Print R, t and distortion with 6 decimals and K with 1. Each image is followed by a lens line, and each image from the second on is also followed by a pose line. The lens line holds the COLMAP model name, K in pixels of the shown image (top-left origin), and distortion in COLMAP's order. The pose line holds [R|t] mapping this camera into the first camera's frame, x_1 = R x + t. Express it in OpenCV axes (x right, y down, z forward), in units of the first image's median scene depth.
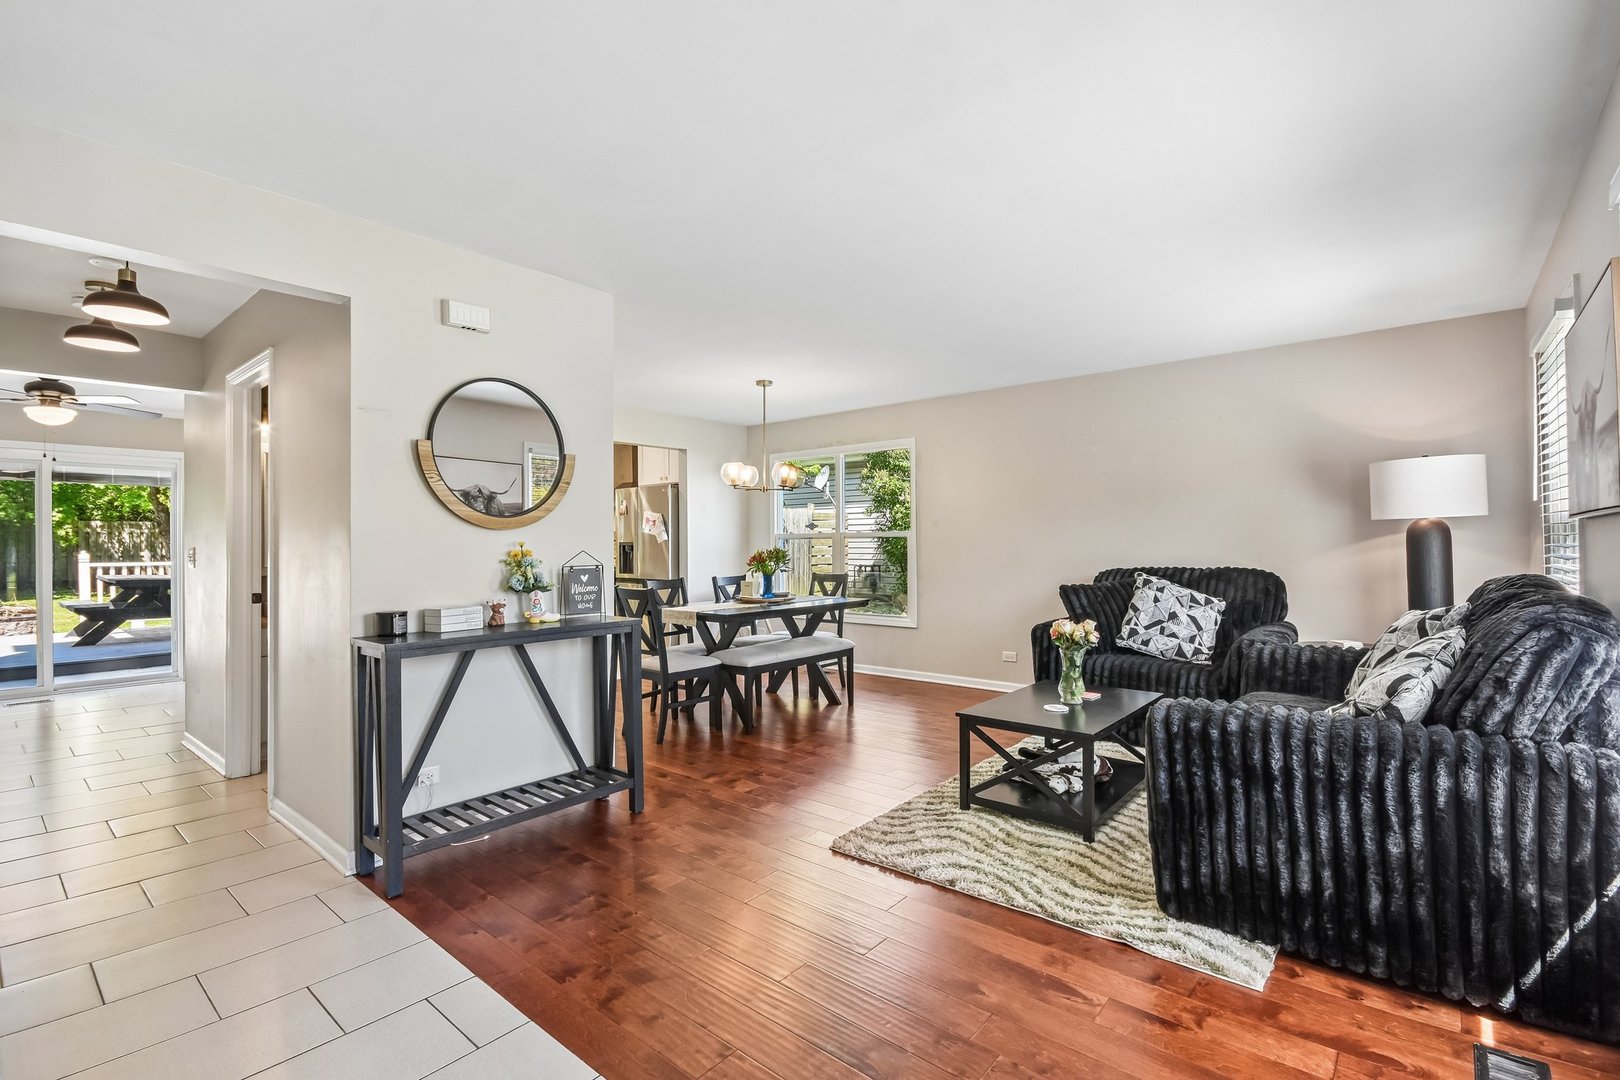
lens RADIAL K [[721.8, 0, 810.0], [0, 721.8, 540.0], [0, 0, 1]] dist [-0.004126, -0.000553]
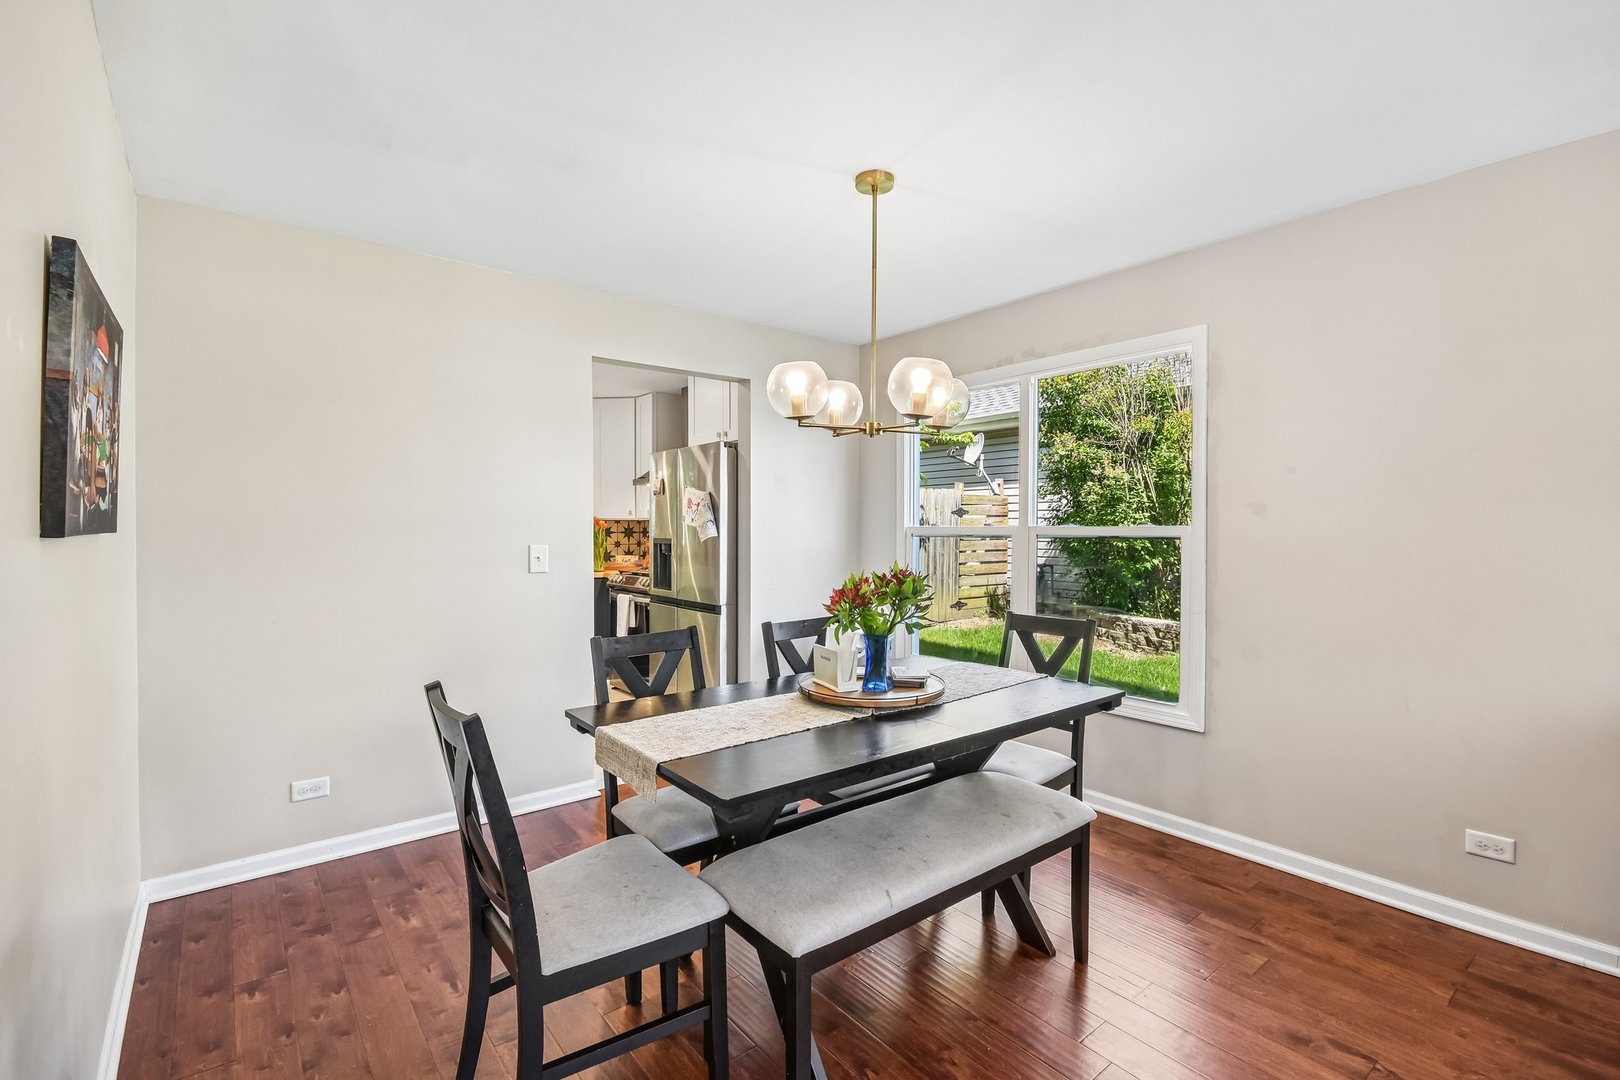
lens RADIAL K [[721.8, 0, 810.0], [0, 721.8, 540.0], [0, 0, 1]] dist [-0.004126, -0.000553]
pose [[0.981362, 0.009661, -0.191925, -0.012752], [-0.005889, 0.999778, 0.020215, -0.009278], [0.192077, -0.018708, 0.981201, 0.434640]]
